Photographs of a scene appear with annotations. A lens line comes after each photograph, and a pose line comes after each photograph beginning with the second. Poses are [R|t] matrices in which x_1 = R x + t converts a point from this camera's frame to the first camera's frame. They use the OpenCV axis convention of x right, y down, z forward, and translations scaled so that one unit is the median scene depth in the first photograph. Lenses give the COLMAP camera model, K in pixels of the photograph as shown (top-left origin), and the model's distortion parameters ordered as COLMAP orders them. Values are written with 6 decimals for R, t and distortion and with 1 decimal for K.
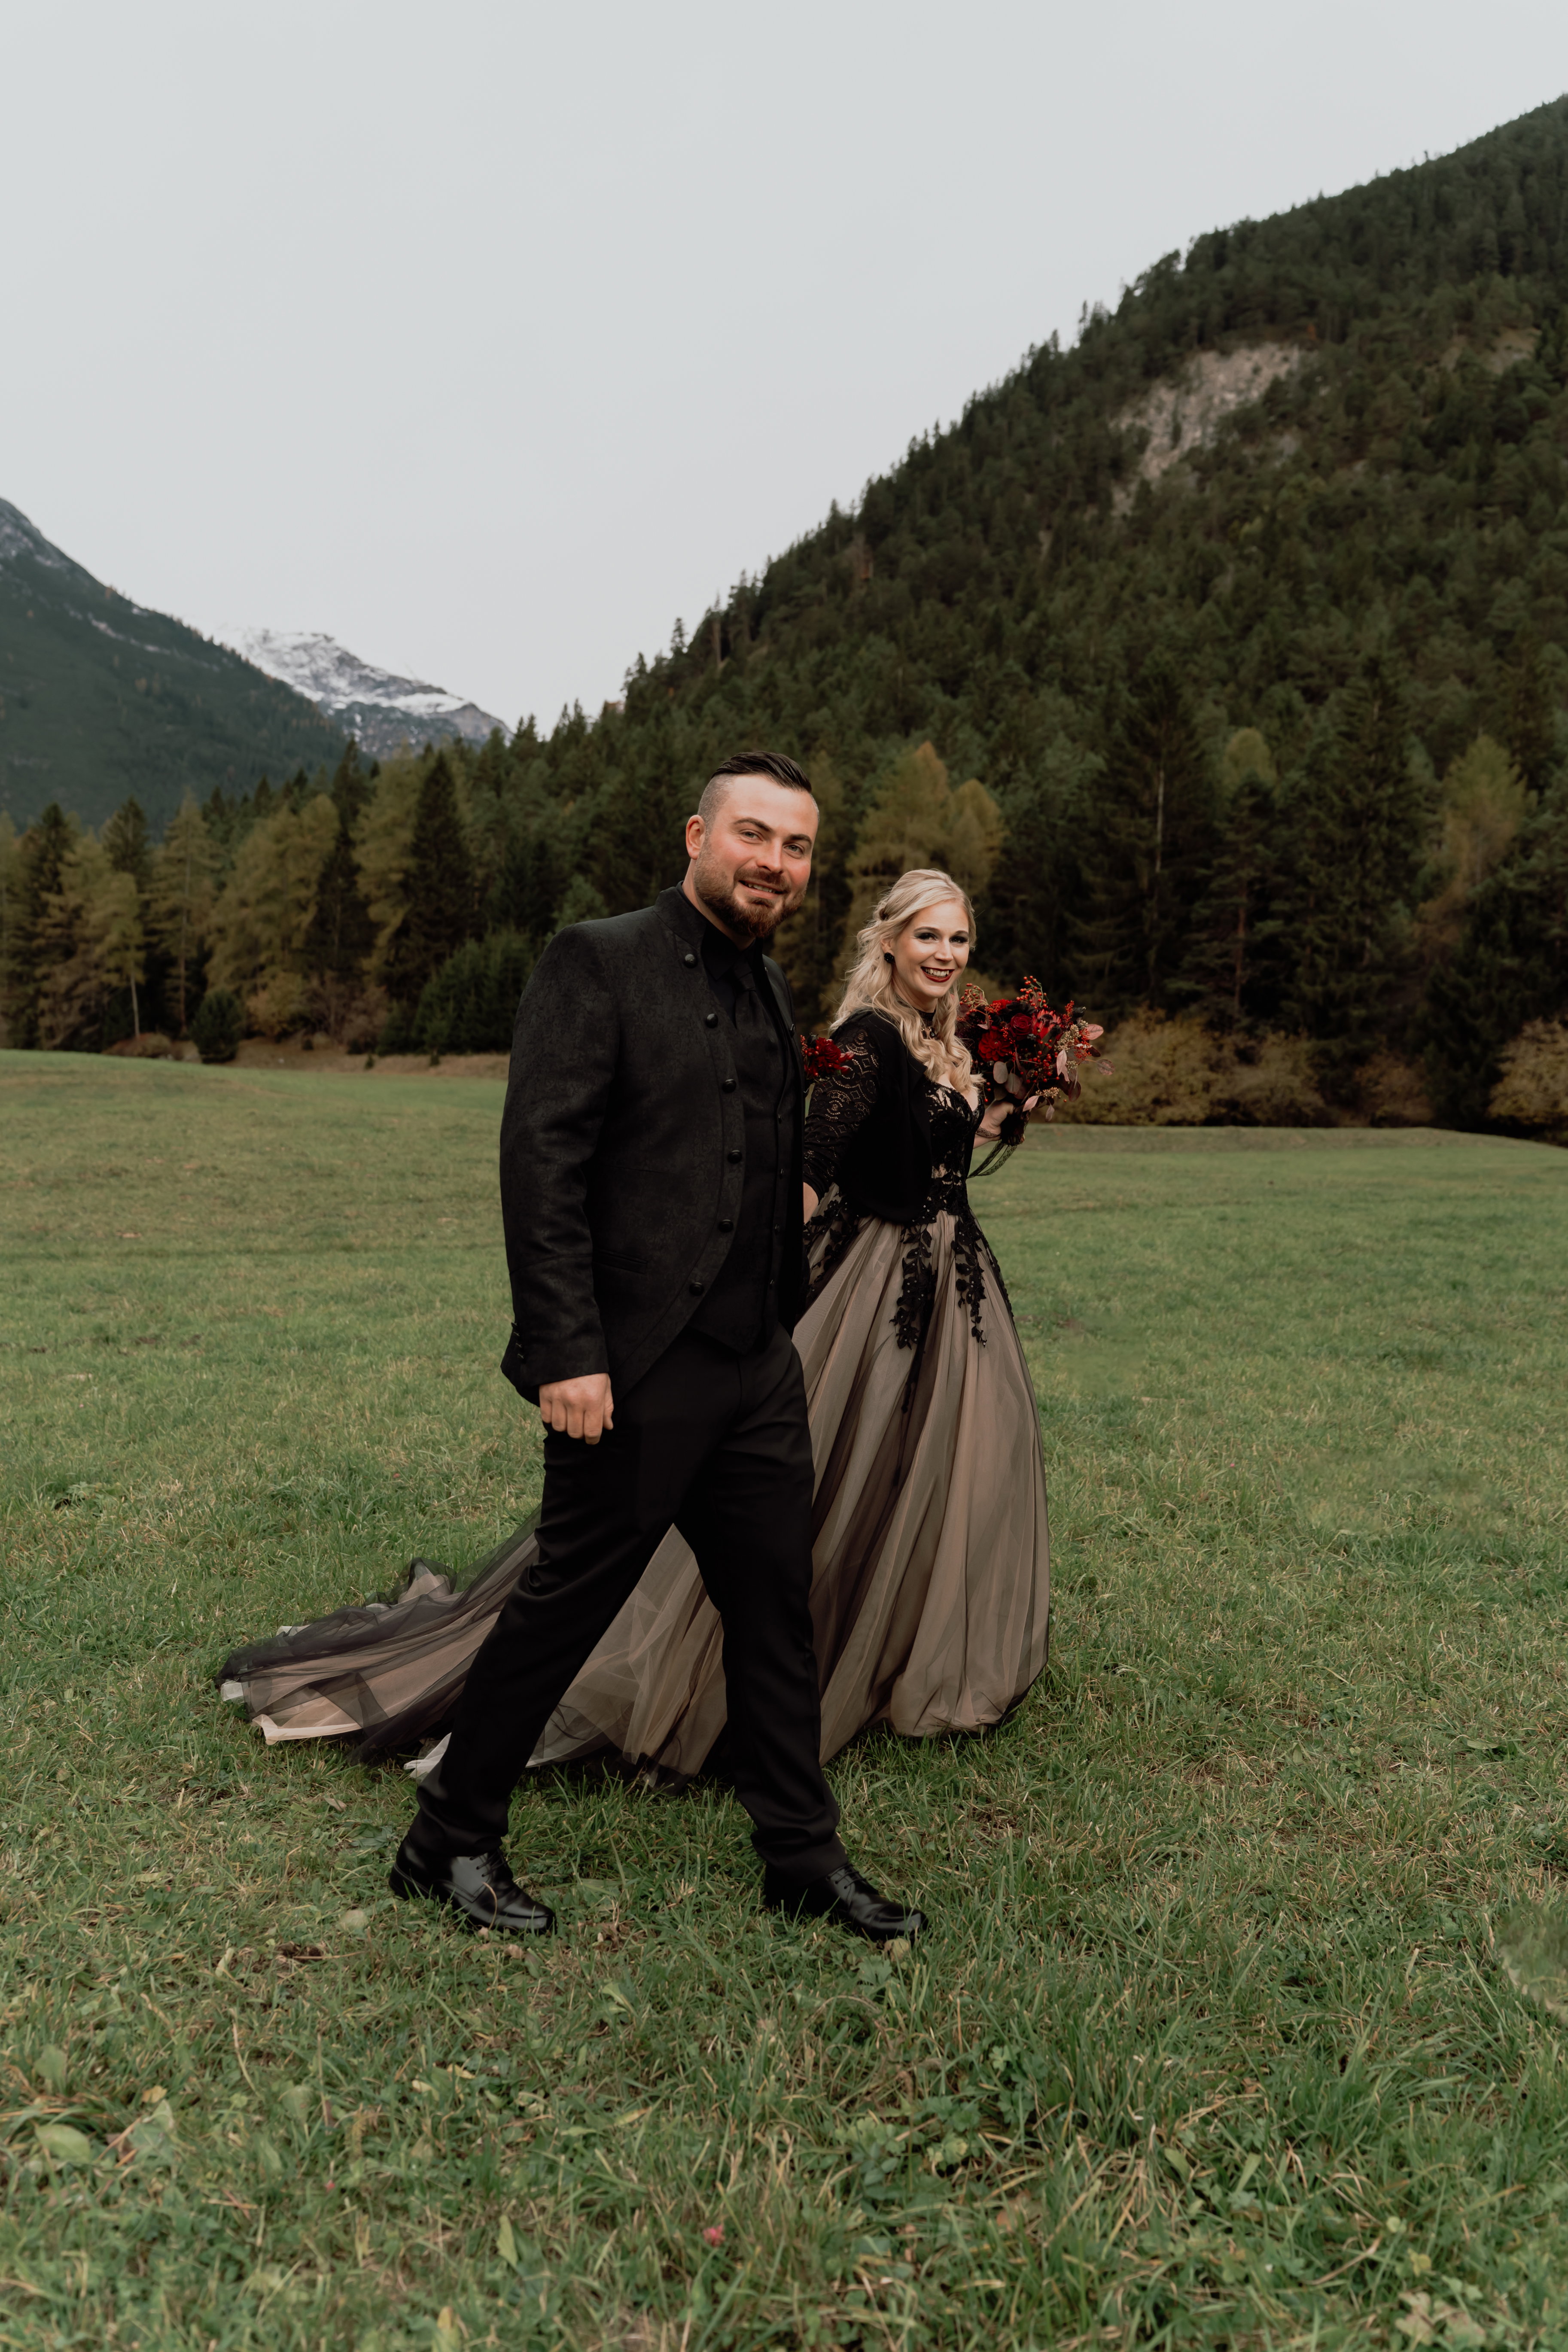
lens RADIAL K [[2014.7, 0, 795.6], [0, 2014.7, 1225.1], [0, 0, 1]] dist [0.000408, 0.006056]
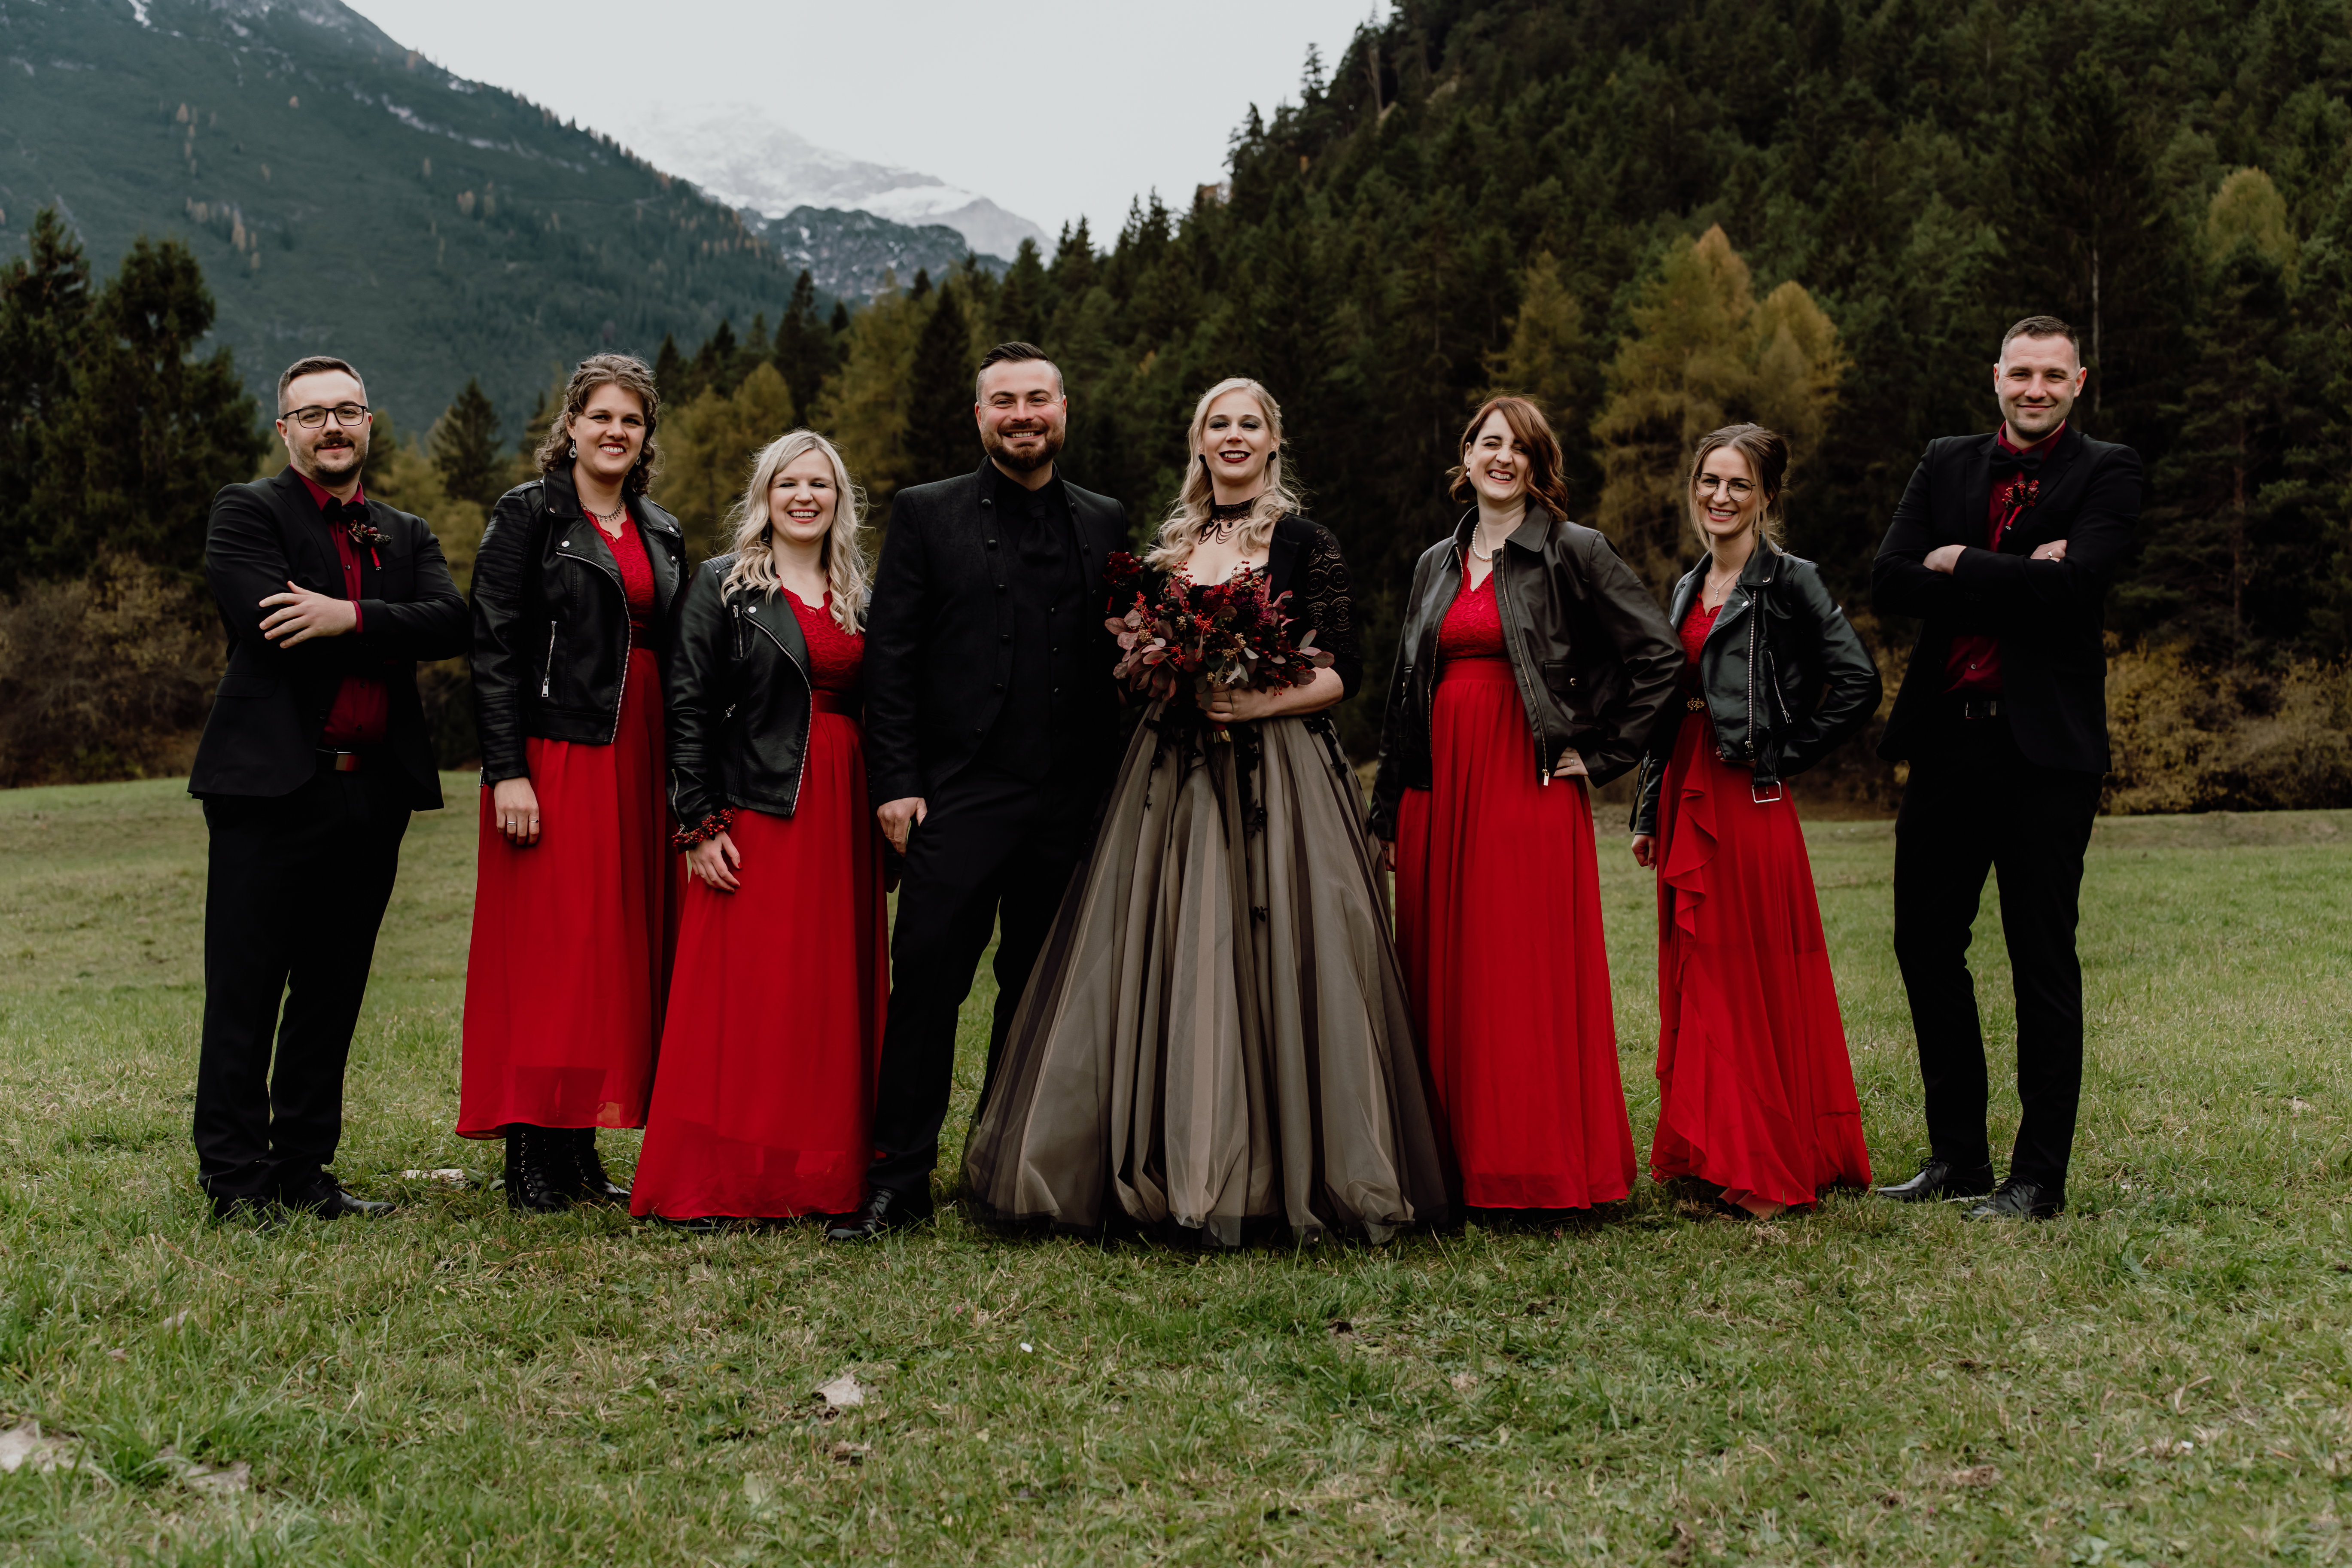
lens RADIAL K [[2934.4, 0, 1176.0], [0, 2934.4, 784.0], [0, 0, 1]] dist [0.034286, 0.039076]
pose [[0.993137, -0.042767, -0.108857, -0.009561], [0.035503, 0.997066, -0.067814, -0.013183], [0.111438, 0.063484, 0.991742, 0.100559]]
